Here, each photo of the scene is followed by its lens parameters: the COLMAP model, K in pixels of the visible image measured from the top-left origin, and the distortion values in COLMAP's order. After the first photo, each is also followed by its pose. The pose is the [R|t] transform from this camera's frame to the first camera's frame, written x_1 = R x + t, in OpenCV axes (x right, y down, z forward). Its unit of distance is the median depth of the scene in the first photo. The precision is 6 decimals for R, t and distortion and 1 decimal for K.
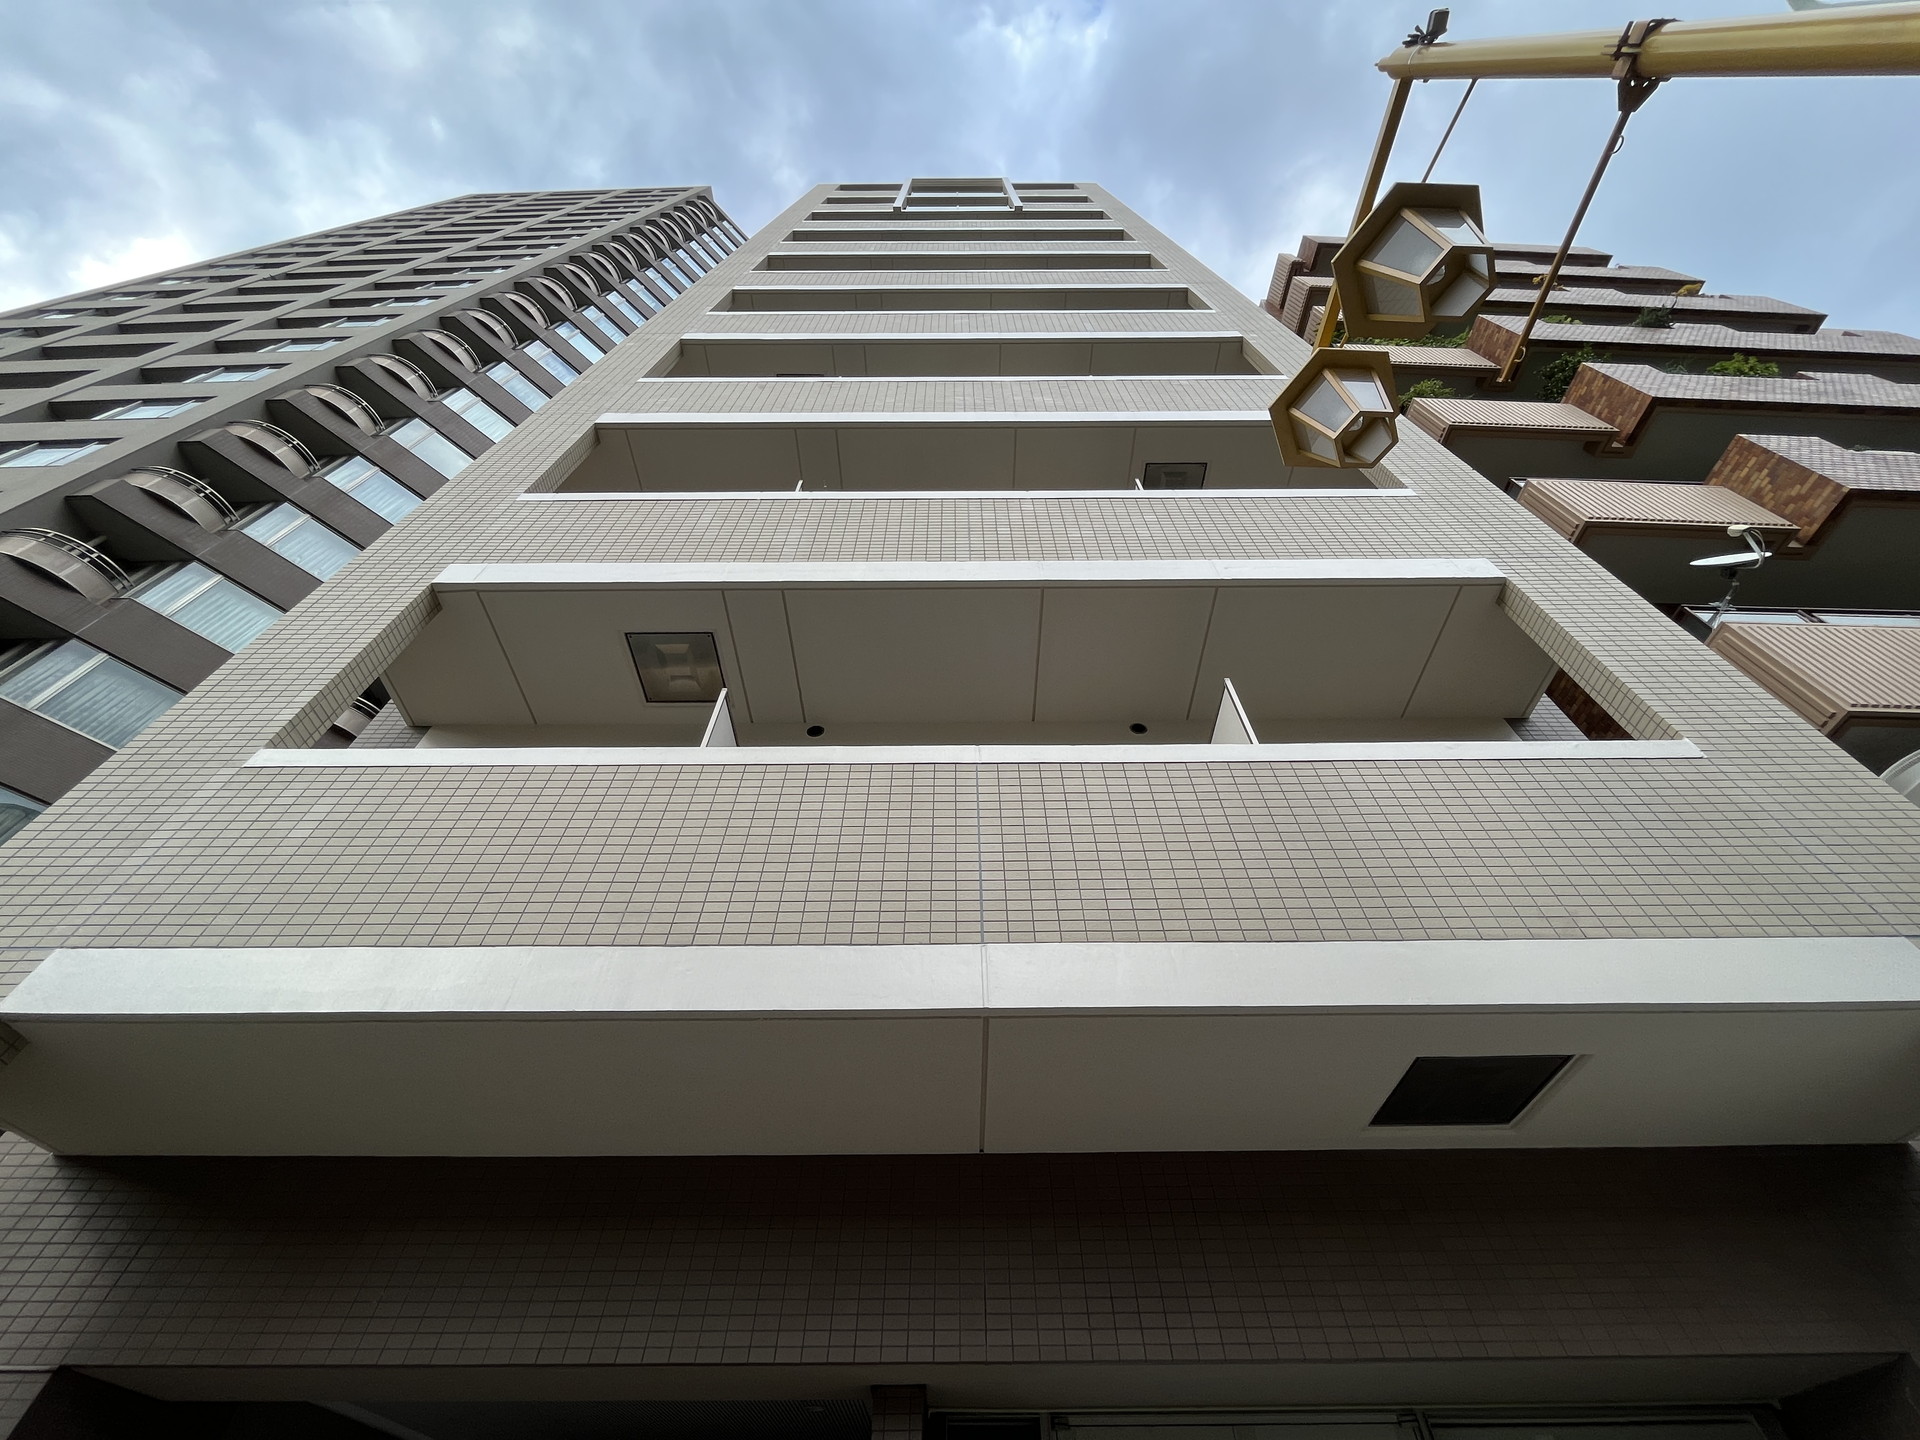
lens RADIAL K [[795.9, 0, 957.9], [0, 795.9, 781.1], [0, 0, 1]] dist [-0.024470, -0.000673]
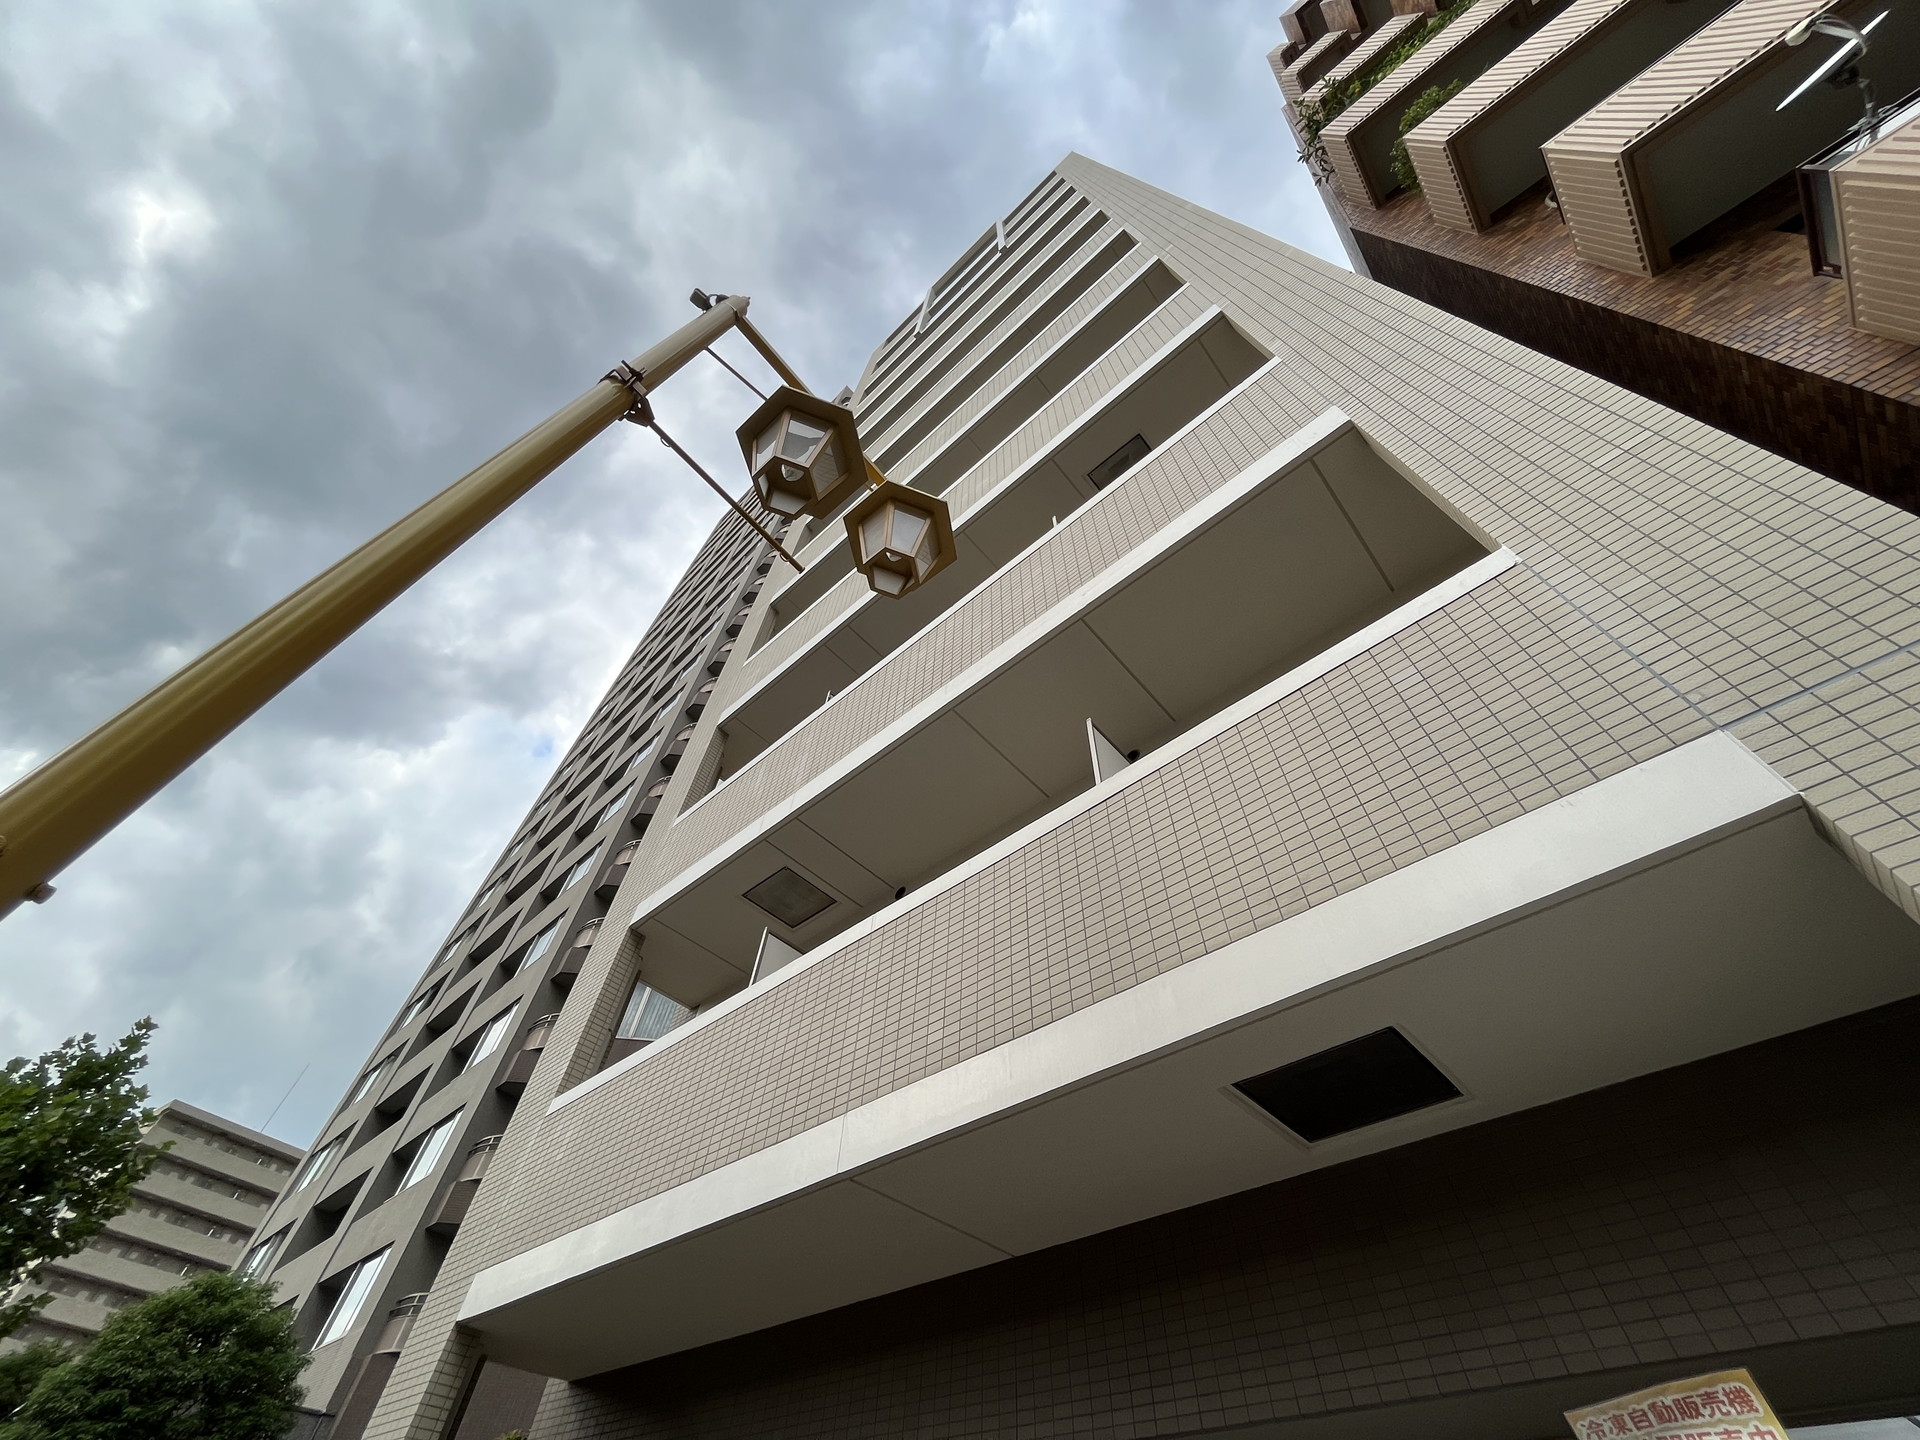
lens RADIAL K [[780.5, 0, 960.0], [0, 780.5, 720.0], [0, 0, 1]] dist [0.013603, -0.025882]
pose [[0.753909, -0.505297, -0.419876, 0.914406], [0.468799, 0.861507, -0.195023, -0.006148], [0.460271, -0.049808, 0.886380, 0.010703]]
